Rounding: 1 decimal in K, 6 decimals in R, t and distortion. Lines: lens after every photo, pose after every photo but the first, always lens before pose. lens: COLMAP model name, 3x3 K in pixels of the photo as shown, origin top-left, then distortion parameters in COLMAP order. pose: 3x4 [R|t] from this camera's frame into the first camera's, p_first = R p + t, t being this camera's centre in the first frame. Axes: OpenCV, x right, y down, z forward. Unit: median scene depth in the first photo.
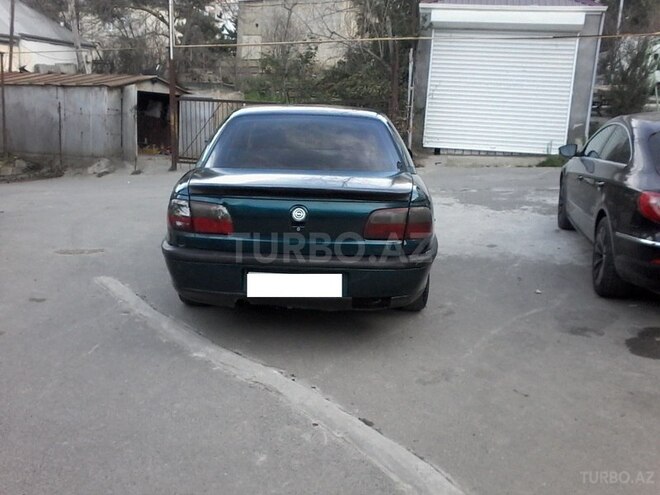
lens RADIAL K [[670.7, 0, 330.0], [0, 670.7, 247.5], [0, 0, 1]] dist [-0.059931, 0.126287]
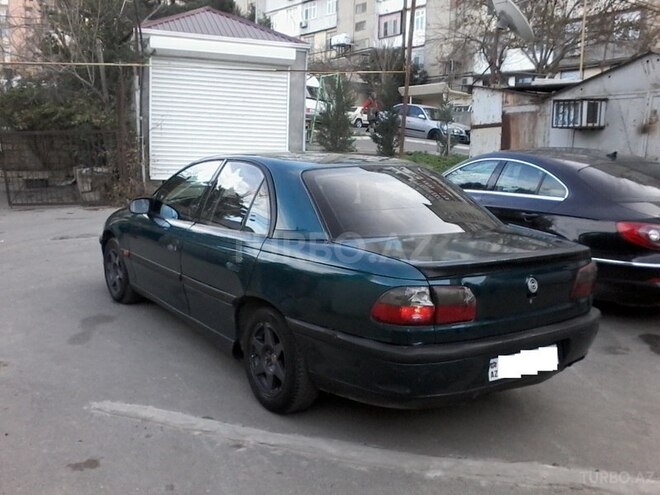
lens RADIAL K [[659.5, 0, 330.0], [0, 659.5, 247.5], [0, 0, 1]] dist [-0.085577, 0.140478]
pose [[0.814938, -0.105047, 0.569948, -0.200614], [0.120906, 0.992613, 0.010072, -0.037103], [-0.566796, 0.060703, 0.821619, 0.114499]]
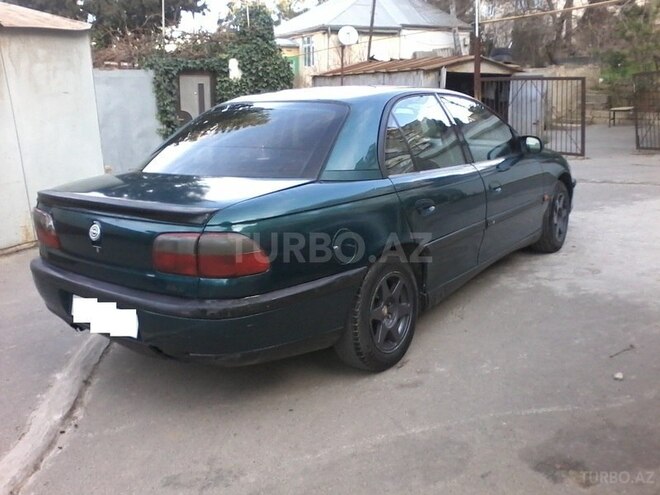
lens RADIAL K [[670.7, 0, 330.0], [0, 670.7, 247.5], [0, 0, 1]] dist [-0.059931, 0.126287]
pose [[0.803311, 0.090900, -0.588582, 0.172998], [-0.074222, 0.995859, 0.052500, -0.024777], [0.590917, 0.001512, 0.806731, 0.136602]]
